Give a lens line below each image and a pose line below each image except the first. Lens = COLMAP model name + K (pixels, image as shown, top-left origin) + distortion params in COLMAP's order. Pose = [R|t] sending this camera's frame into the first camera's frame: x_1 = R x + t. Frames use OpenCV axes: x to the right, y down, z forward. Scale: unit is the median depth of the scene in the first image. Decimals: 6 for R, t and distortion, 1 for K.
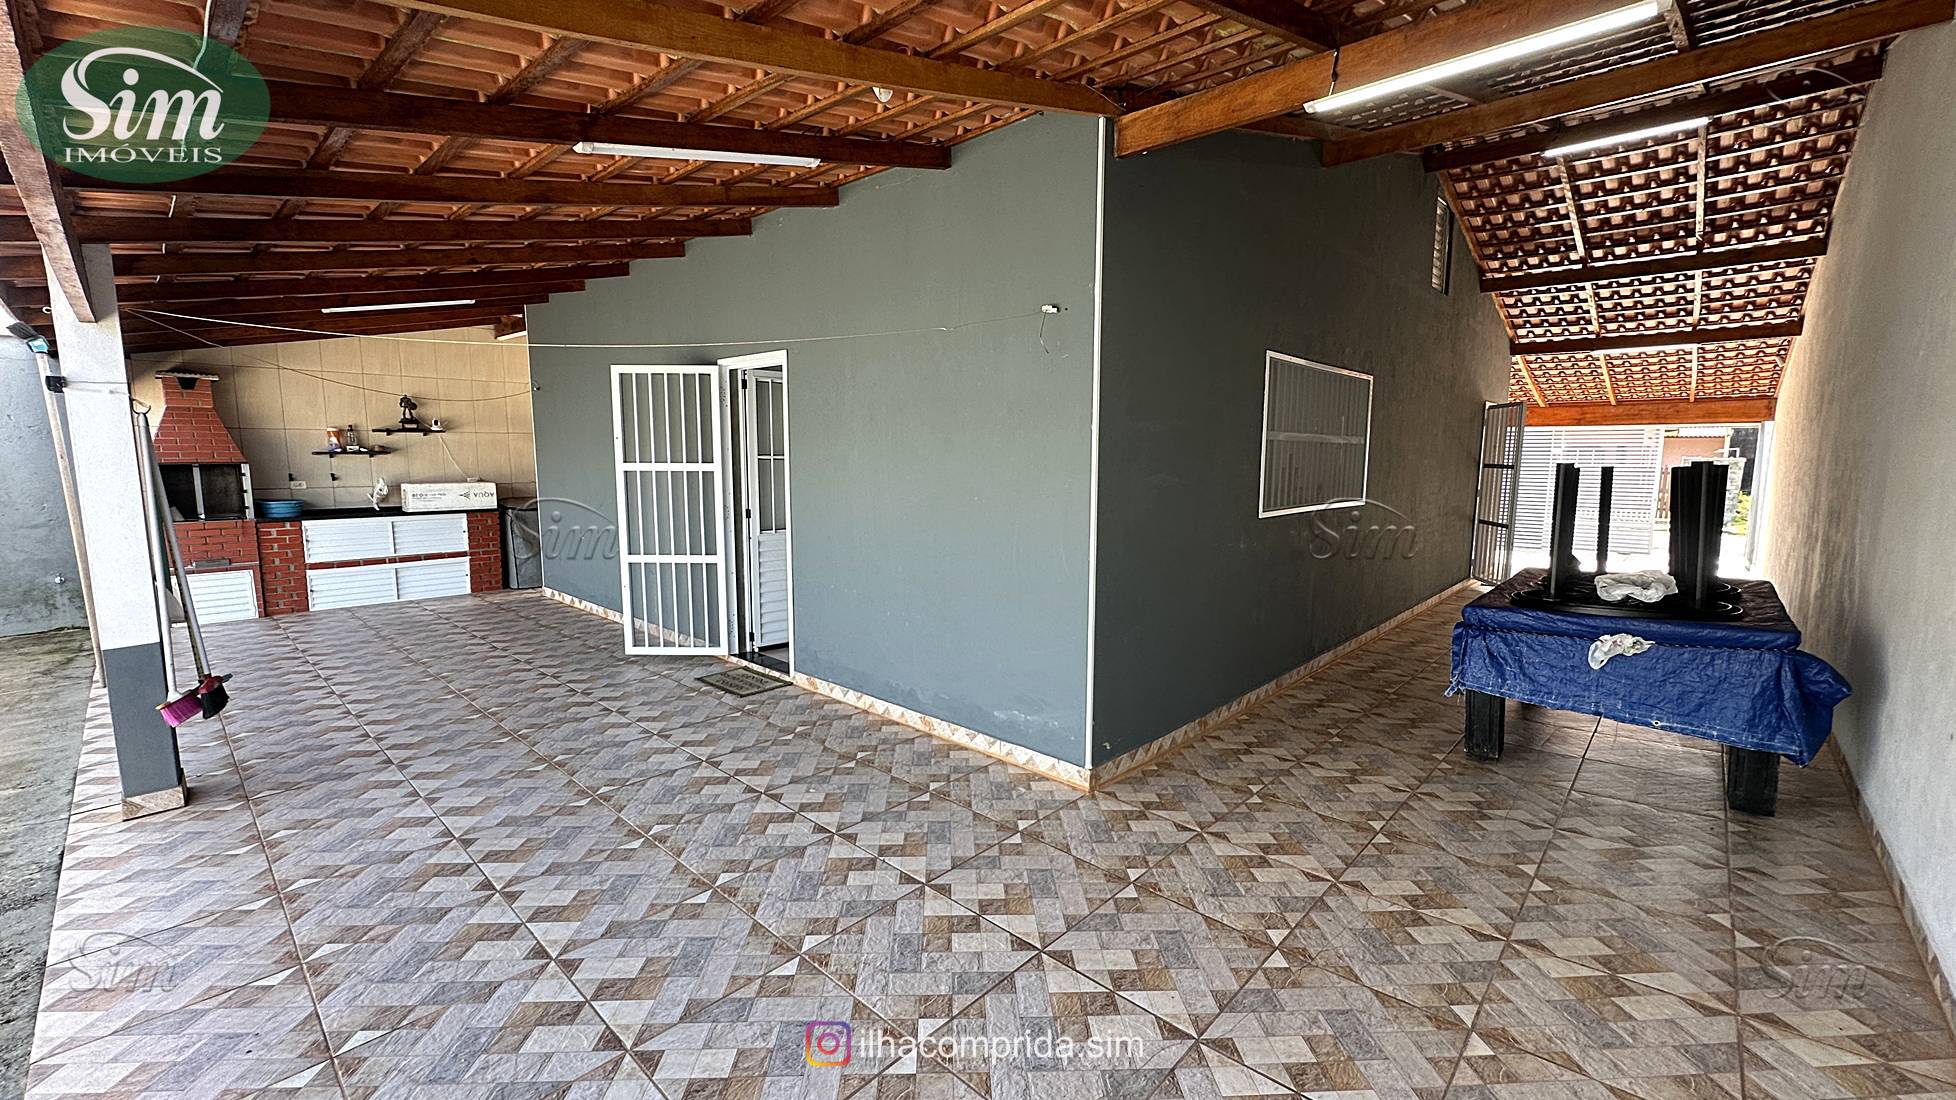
lens RADIAL K [[778.4, 0, 975.0], [0, 778.4, 549.8], [0, 0, 1]] dist [-0.005075, 0.000811]
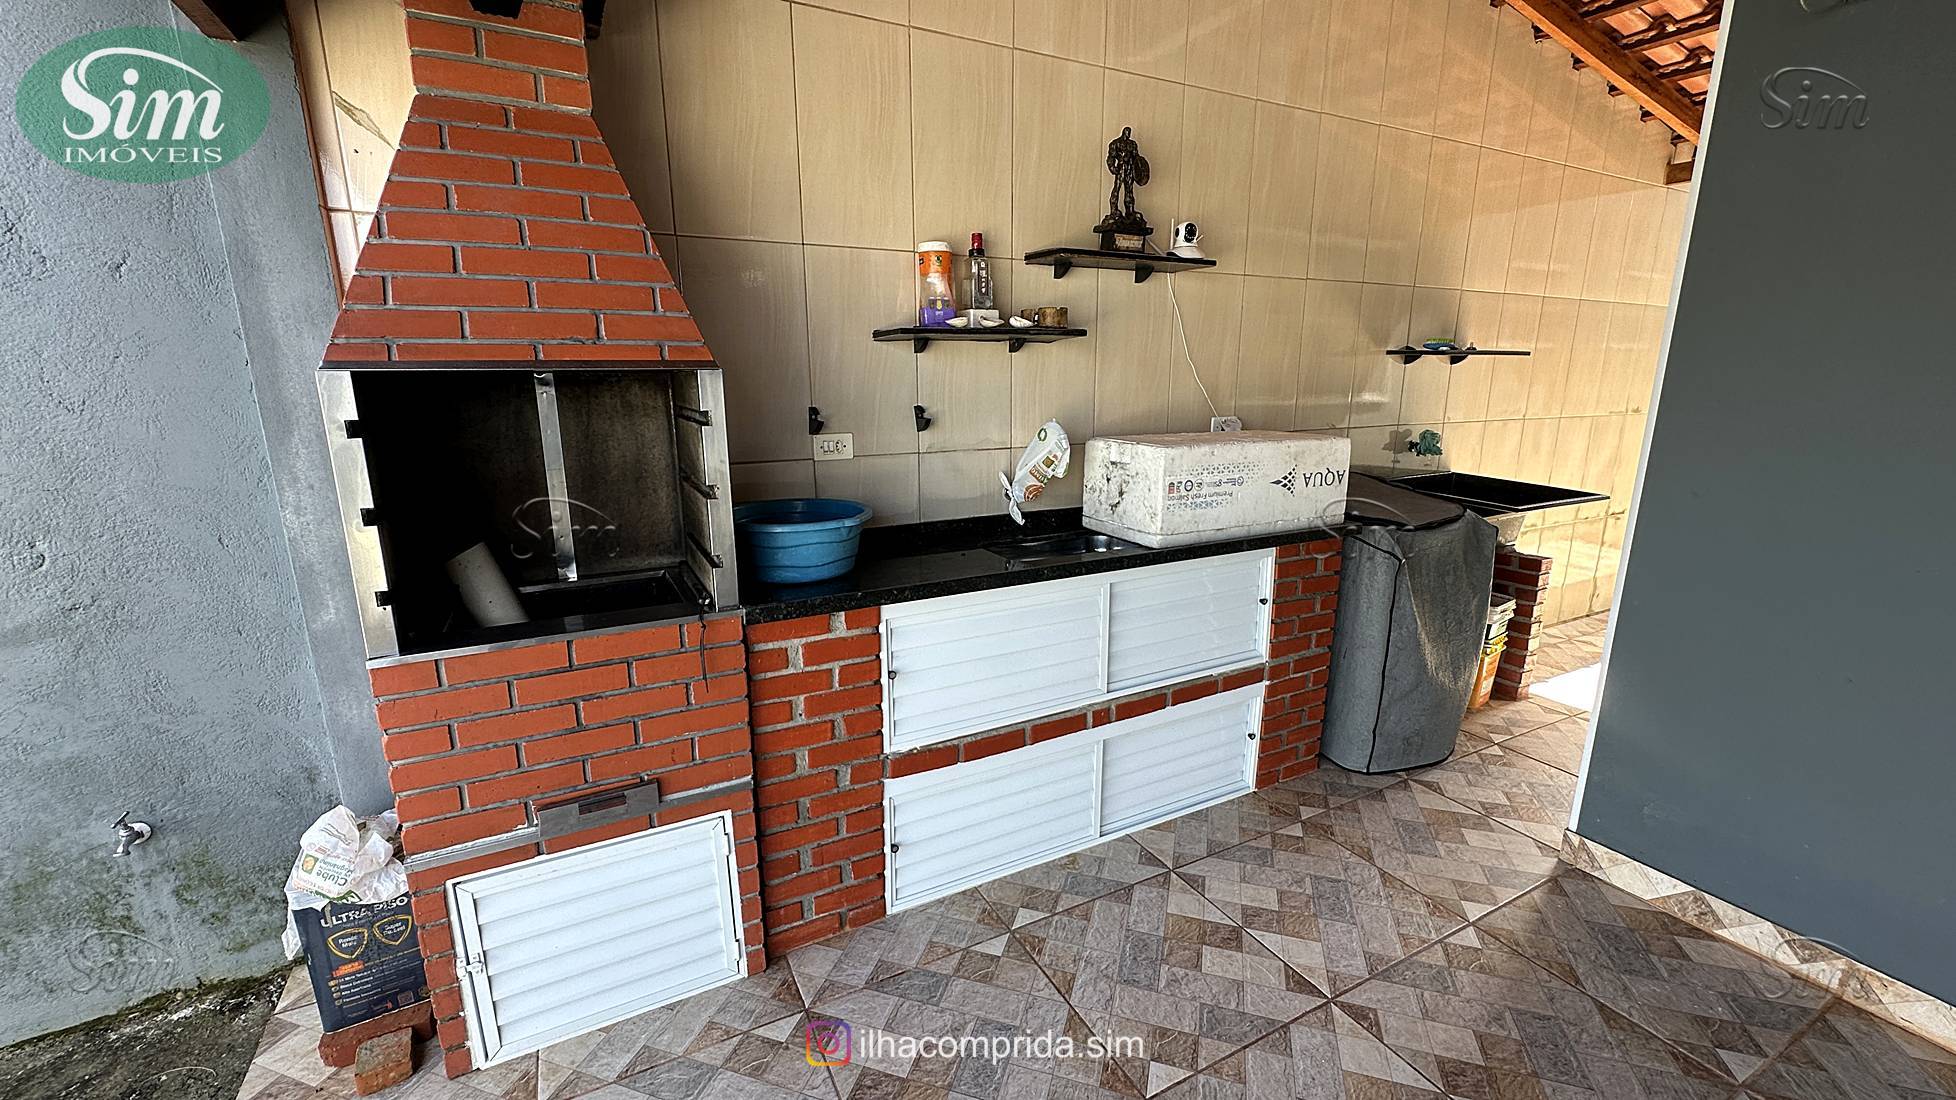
lens RADIAL K [[778.4, 0, 968.4], [0, 778.4, 553.1], [0, 0, 1]] dist [-0.005075, 0.000811]
pose [[0.940483, 0.071425, -0.332249, -0.763896], [-0.034968, 0.992814, 0.114447, -0.083353], [0.338036, -0.096018, 0.936222, 0.780766]]
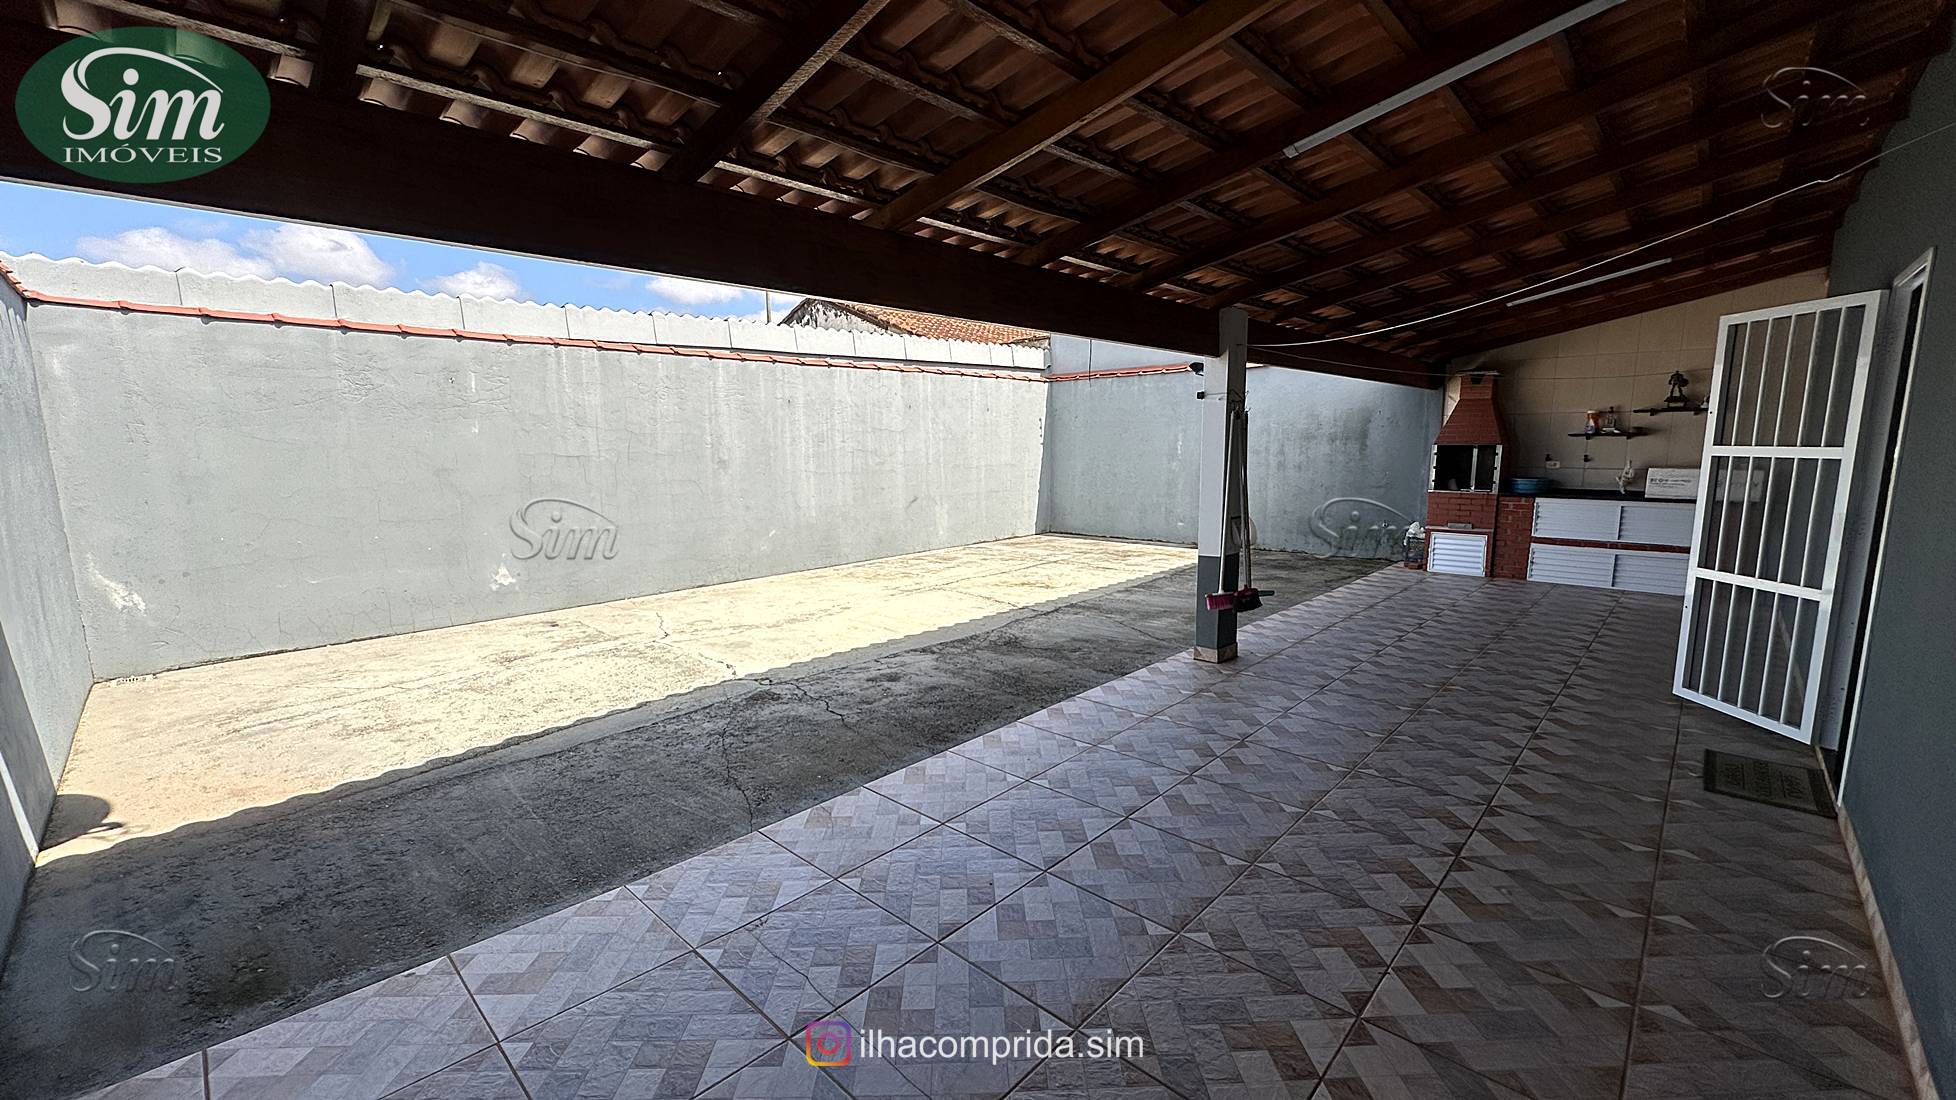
lens RADIAL K [[778.4, 0, 979.6], [0, 778.4, 550.5], [0, 0, 1]] dist [-0.005075, 0.000811]
pose [[-0.011301, 0.138173, -0.990344, 0.236074], [-0.114498, 0.983714, 0.138555, -0.025905], [0.993359, 0.114958, 0.004704, 0.227539]]
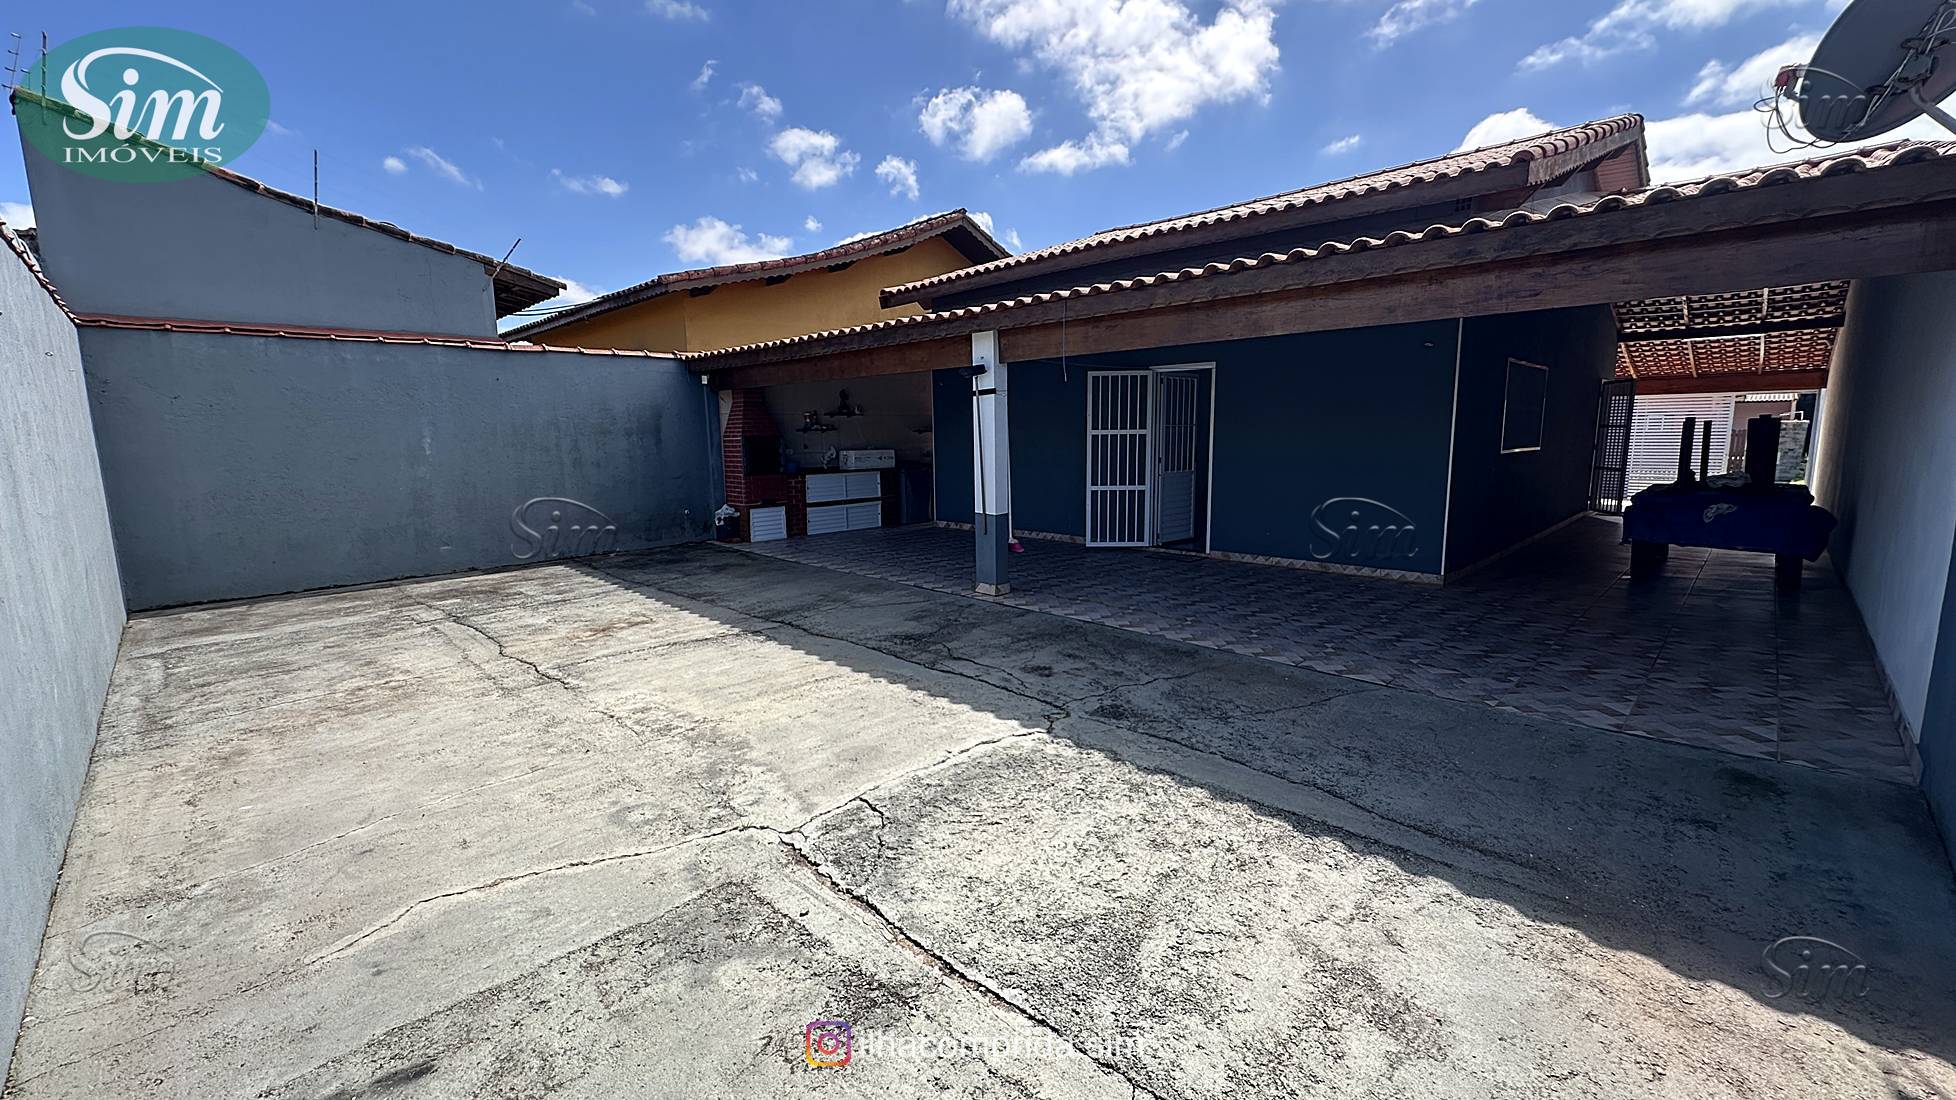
lens RADIAL K [[778.4, 0, 975.5], [0, 778.4, 554.7], [0, 0, 1]] dist [-0.005075, 0.000811]
pose [[0.999031, -0.010876, -0.042655, -0.477142], [0.012274, 0.999391, 0.032650, 0.073903], [0.042274, -0.033142, 0.998556, -0.513886]]
